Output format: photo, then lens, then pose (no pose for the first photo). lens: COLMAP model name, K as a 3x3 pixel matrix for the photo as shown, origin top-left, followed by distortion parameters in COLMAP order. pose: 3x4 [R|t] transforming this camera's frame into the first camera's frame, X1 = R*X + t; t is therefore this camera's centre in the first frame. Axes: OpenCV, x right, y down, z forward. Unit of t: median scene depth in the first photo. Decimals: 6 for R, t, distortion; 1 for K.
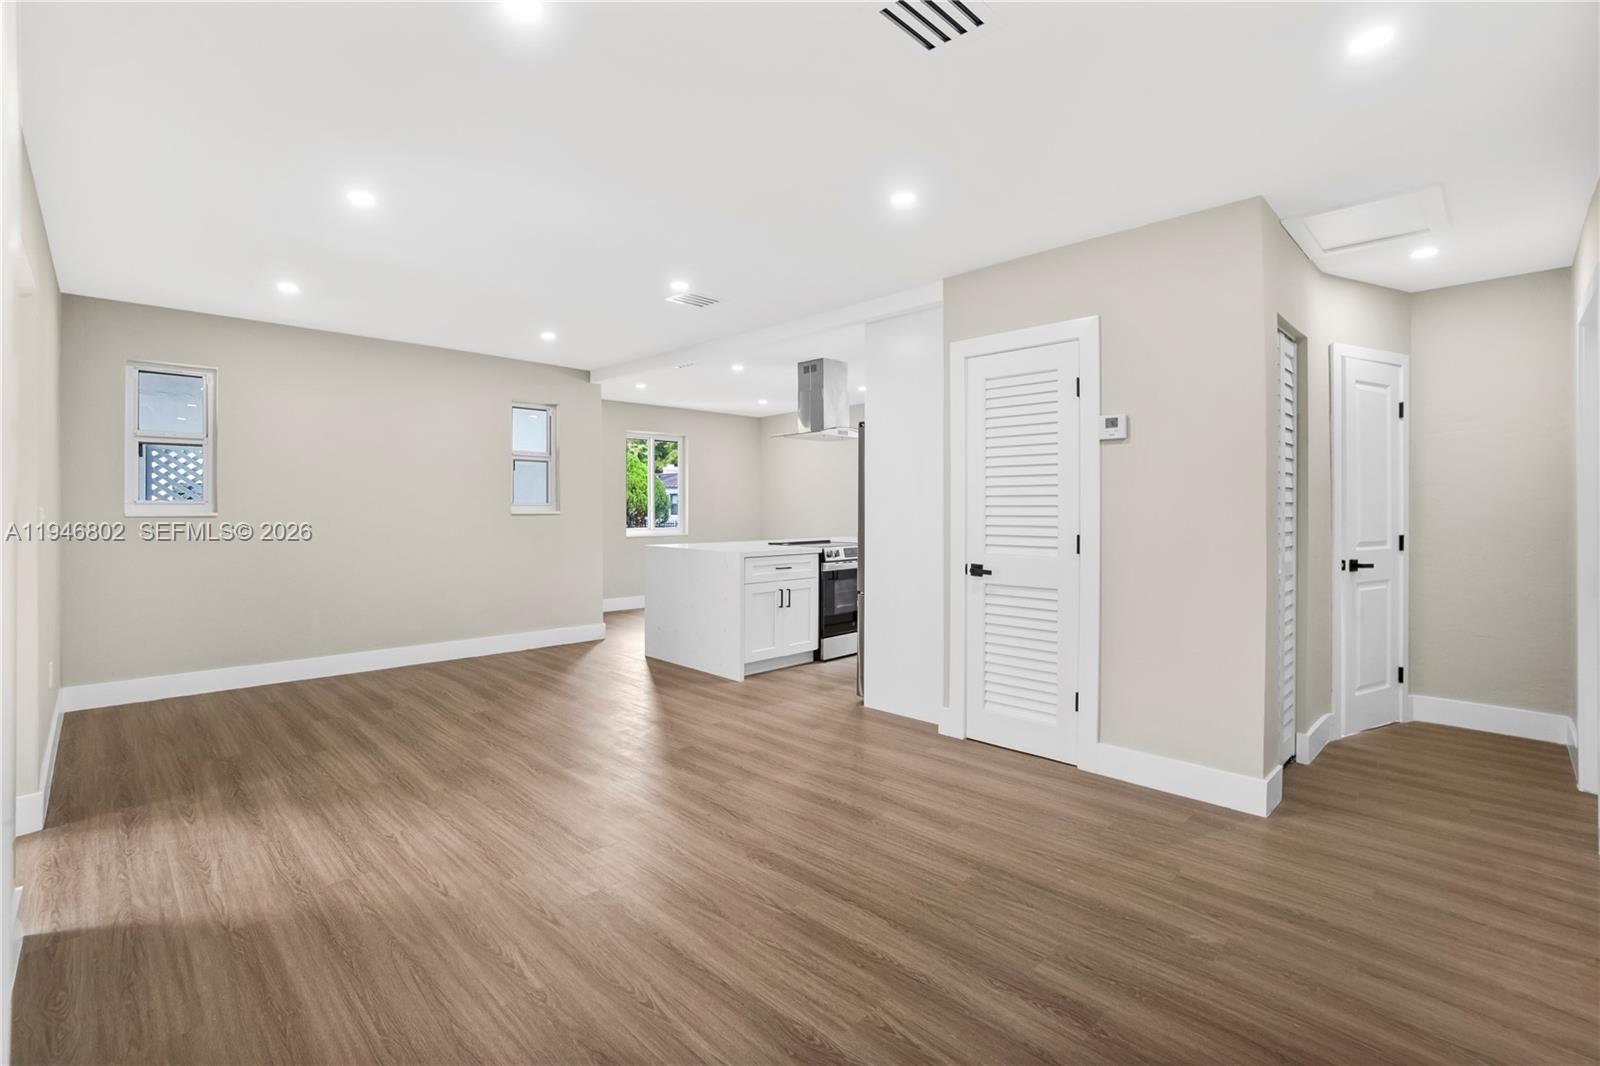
lens RADIAL K [[723.3, 0, 778.9], [0, 723.3, 503.8], [0, 0, 1]] dist [-0.056918, 0.023914]
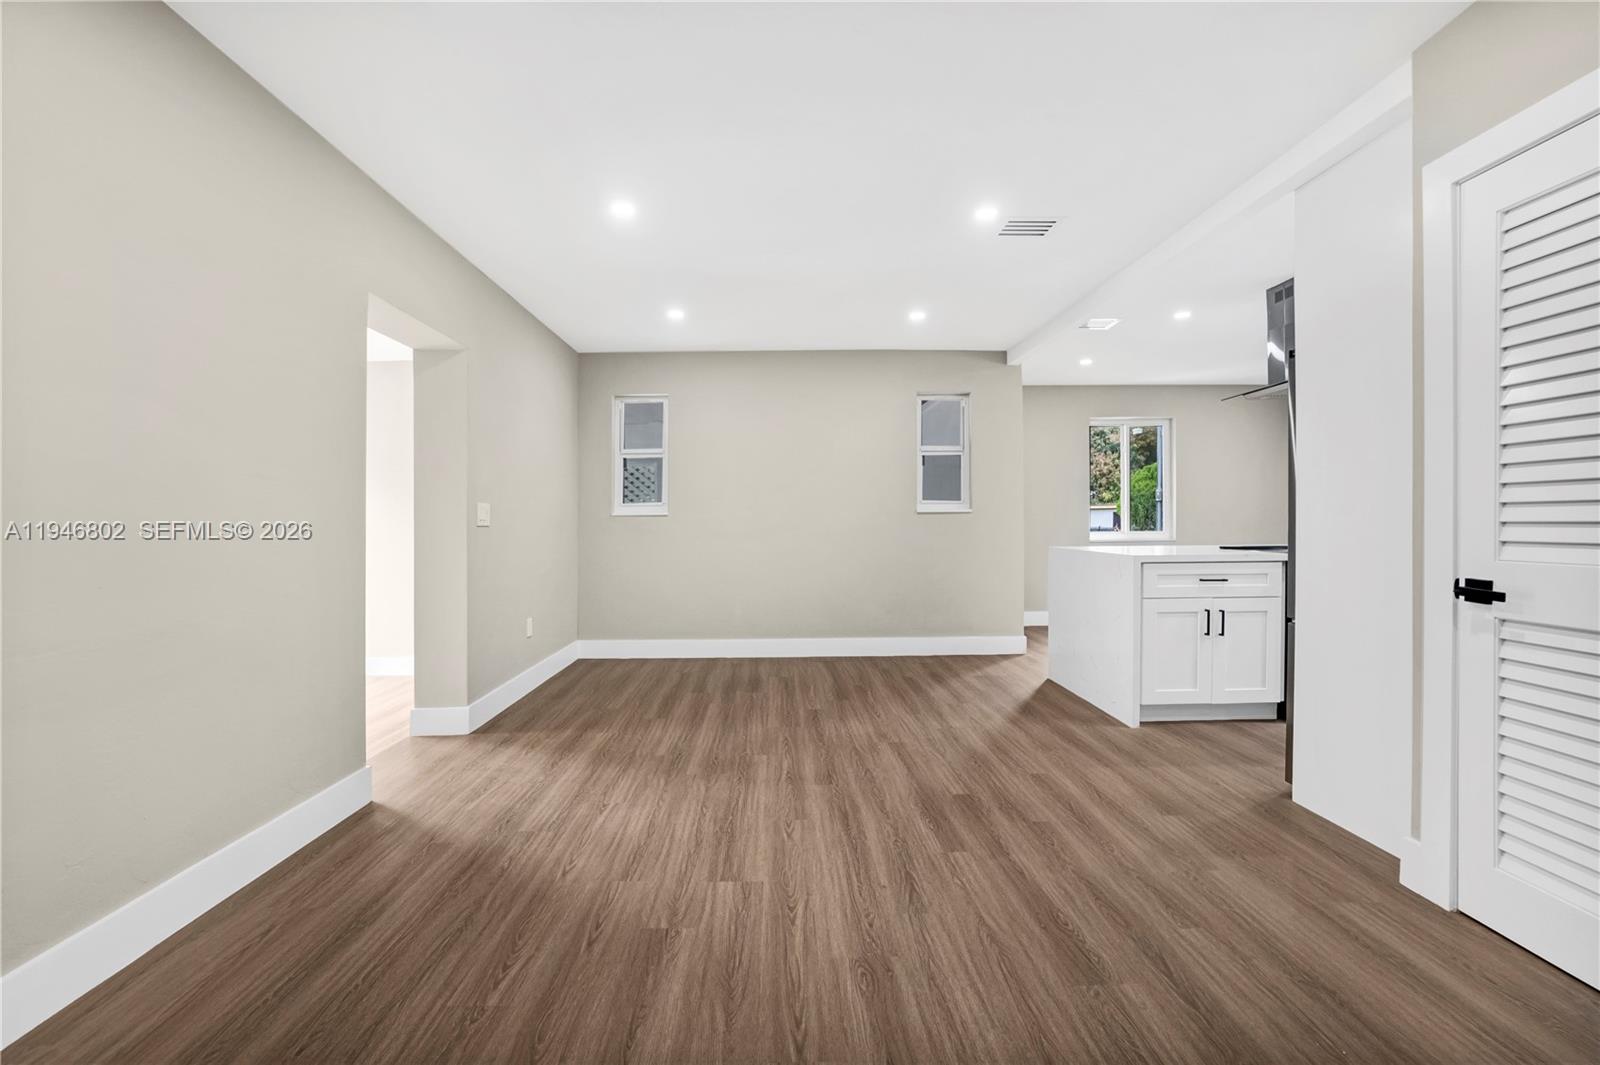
lens RADIAL K [[718.6, 0, 780.6], [0, 718.6, 526.6], [0, 0, 1]] dist [-0.057523, 0.022523]
pose [[0.719711, -0.002943, -0.694267, 0.299602], [0.013158, 0.999869, 0.009402, 0.040212], [0.694149, -0.015902, 0.719656, 0.343267]]
